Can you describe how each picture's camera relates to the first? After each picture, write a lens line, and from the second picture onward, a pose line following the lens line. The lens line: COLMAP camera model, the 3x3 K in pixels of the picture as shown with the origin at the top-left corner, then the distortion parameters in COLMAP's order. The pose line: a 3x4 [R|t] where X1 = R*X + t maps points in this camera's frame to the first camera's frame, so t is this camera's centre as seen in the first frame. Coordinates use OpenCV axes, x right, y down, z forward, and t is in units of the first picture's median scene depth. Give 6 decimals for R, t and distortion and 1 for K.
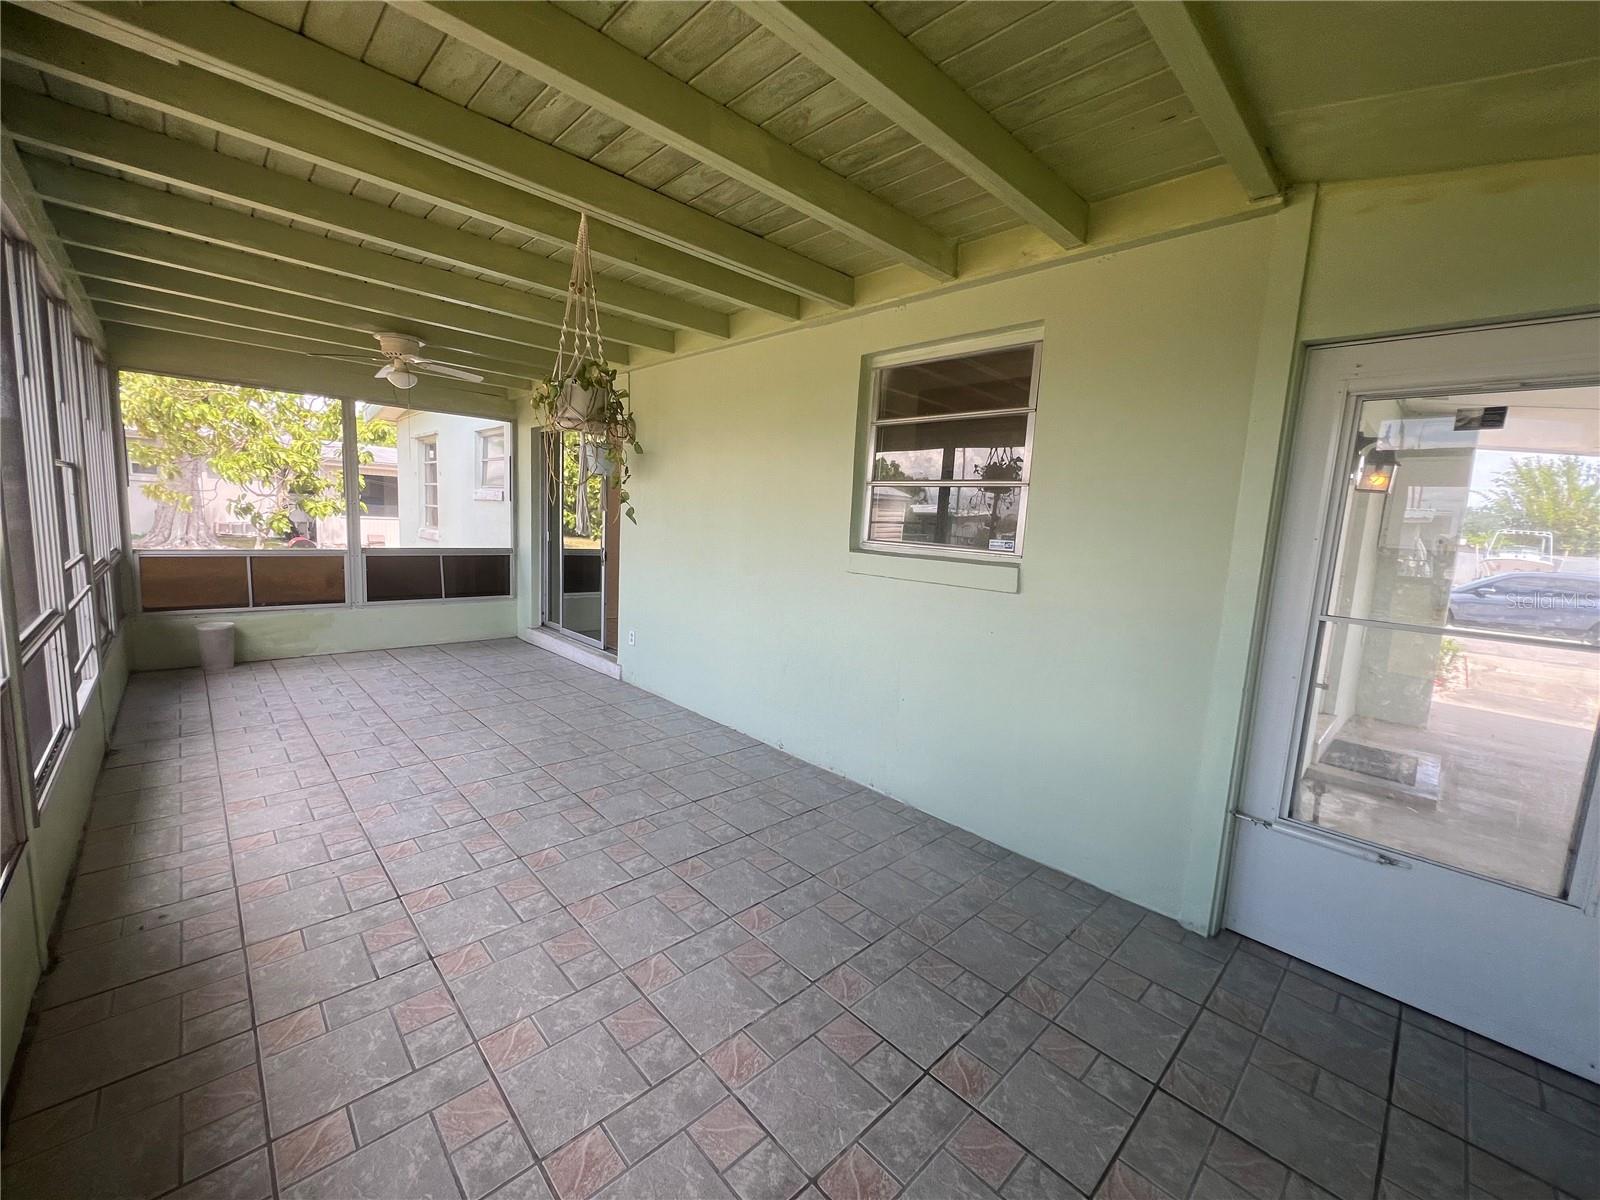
lens RADIAL K [[634.0, 0, 790.6], [0, 634.0, 616.1], [0, 0, 1]] dist [-0.000821, 0.000103]
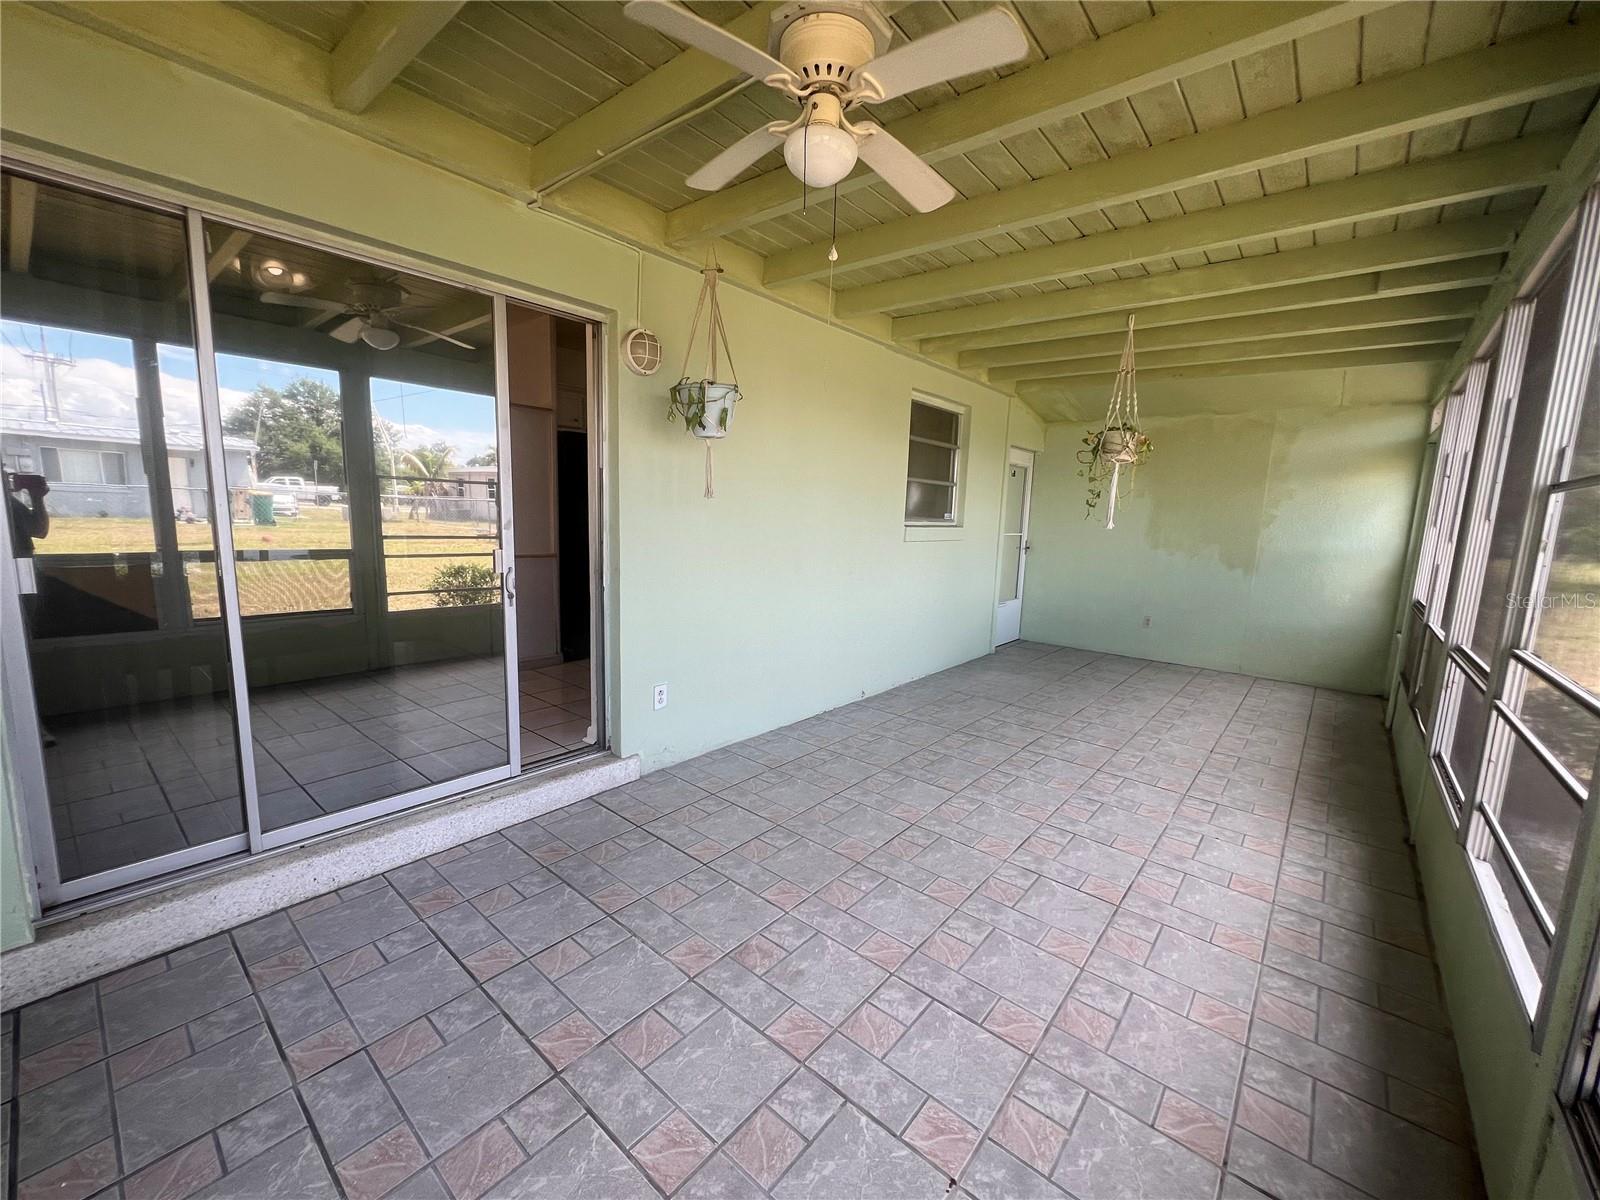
lens RADIAL K [[644.7, 0, 797.1], [0, 644.7, 605.3], [0, 0, 1]] dist [-0.002482, 0.000877]
pose [[-0.107862, -0.202594, 0.973304, -1.280309], [0.107920, 0.970845, 0.214042, -0.260108], [-0.988291, 0.128126, -0.082854, 1.336269]]
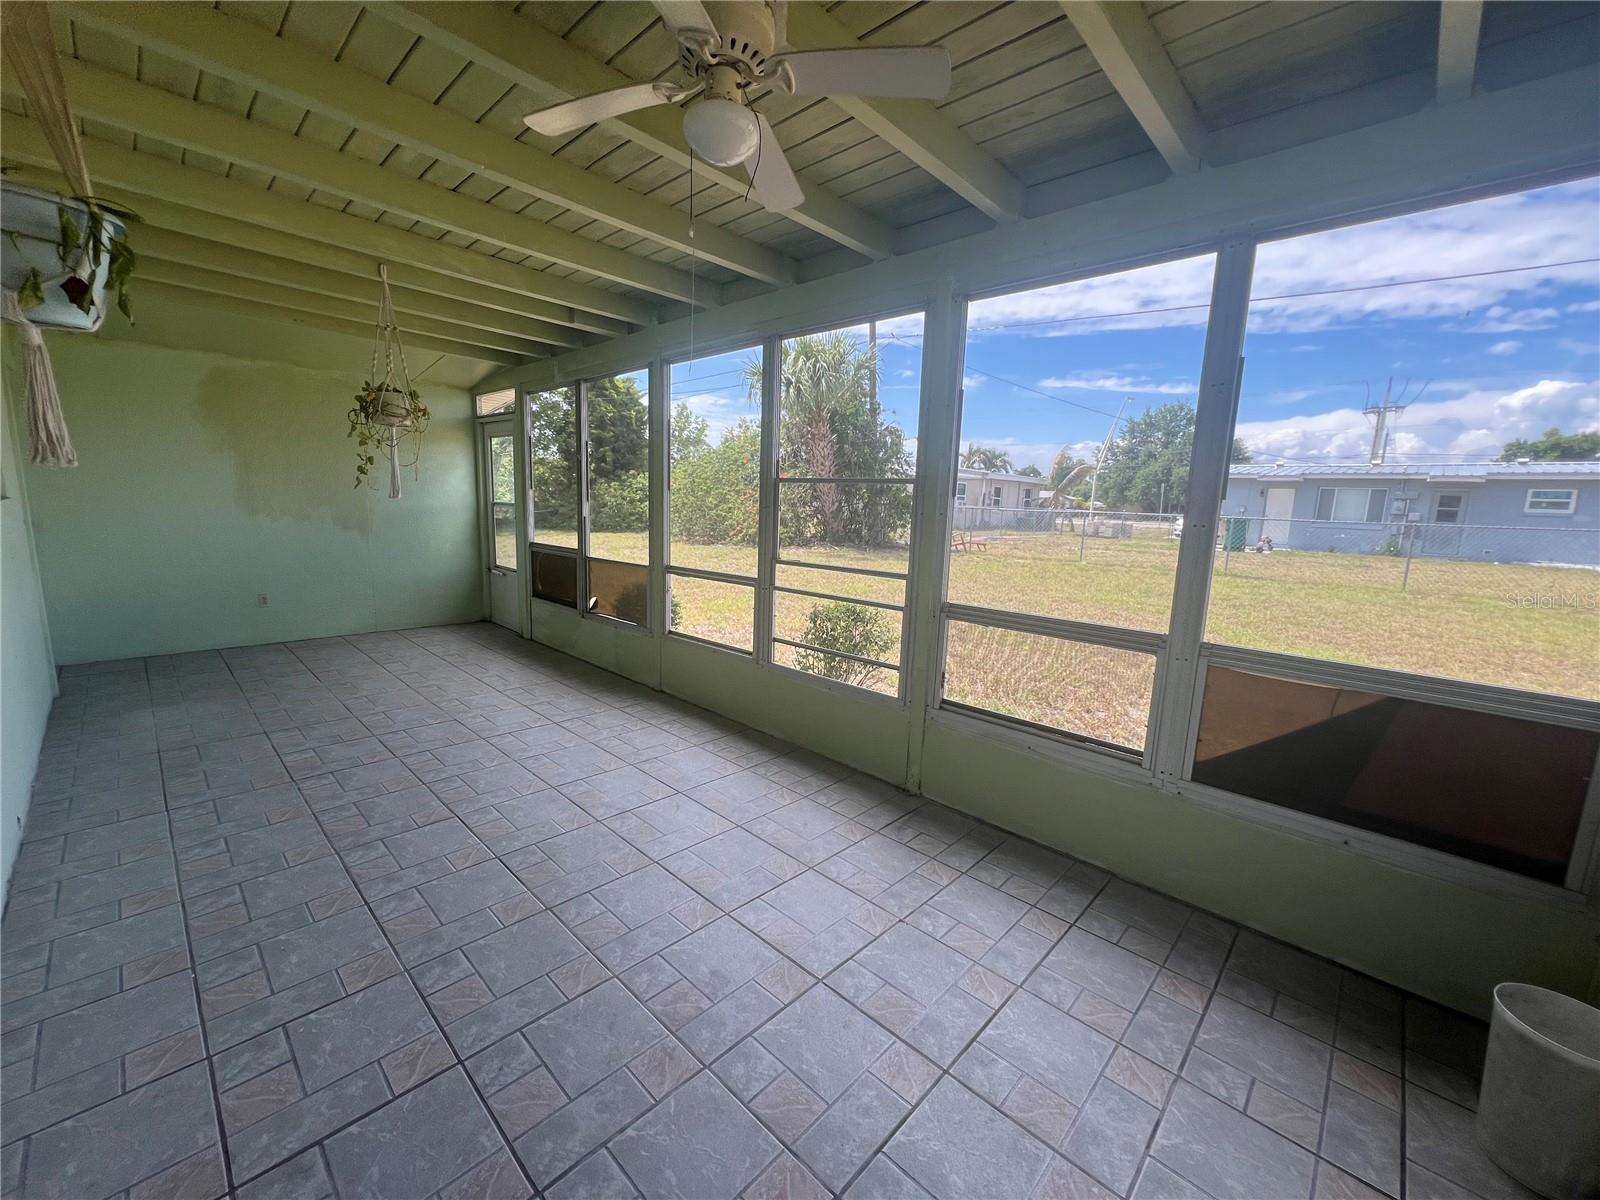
lens RADIAL K [[644.7, 0, 797.9], [0, 644.7, 599.9], [0, 0, 1]] dist [-0.002482, 0.000877]
pose [[-0.994865, -0.076528, -0.066232, -0.812057], [-0.092764, 0.951179, 0.294369, -0.301009], [0.040471, 0.299002, -0.953394, 1.755010]]
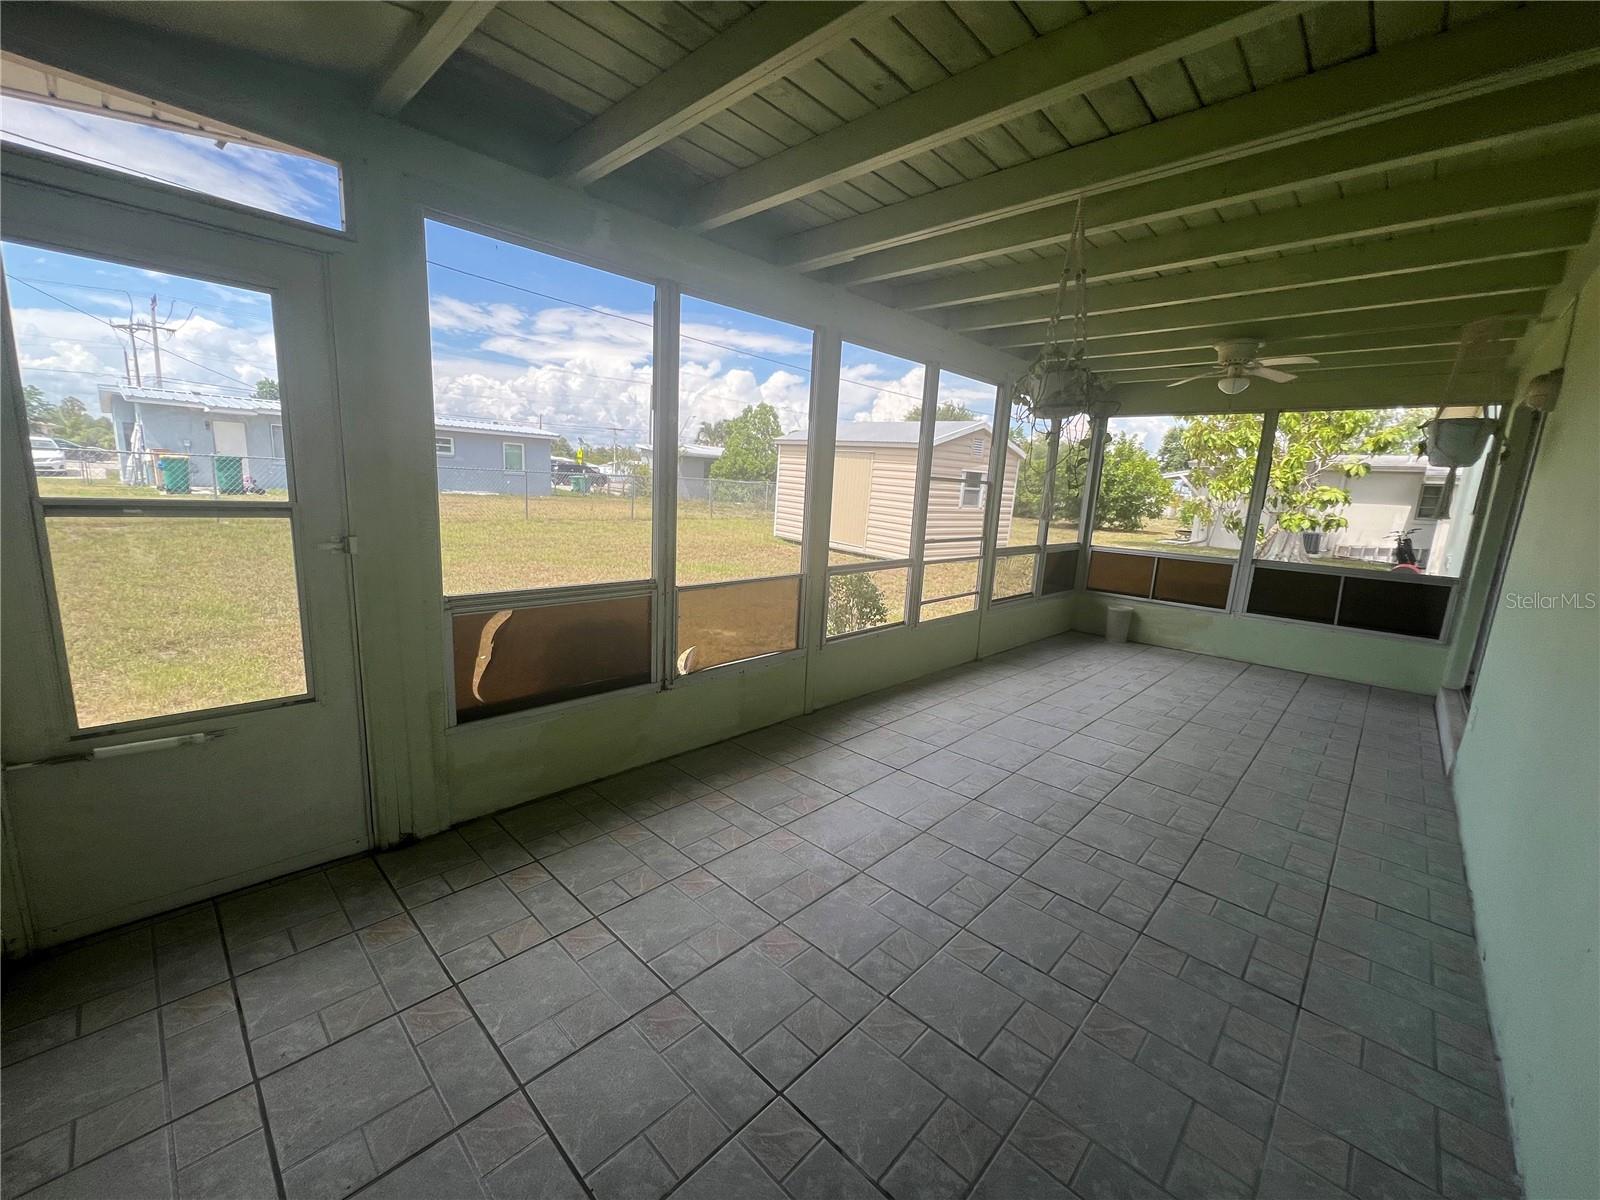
lens RADIAL K [[644.7, 0, 808.7], [0, 644.7, 604.2], [0, 0, 1]] dist [-0.002482, 0.000877]
pose [[0.070276, 0.135338, -0.988304, 0.481569], [-0.198097, 0.972914, 0.119144, -0.032286], [0.977660, 0.187407, 0.095182, 0.386991]]
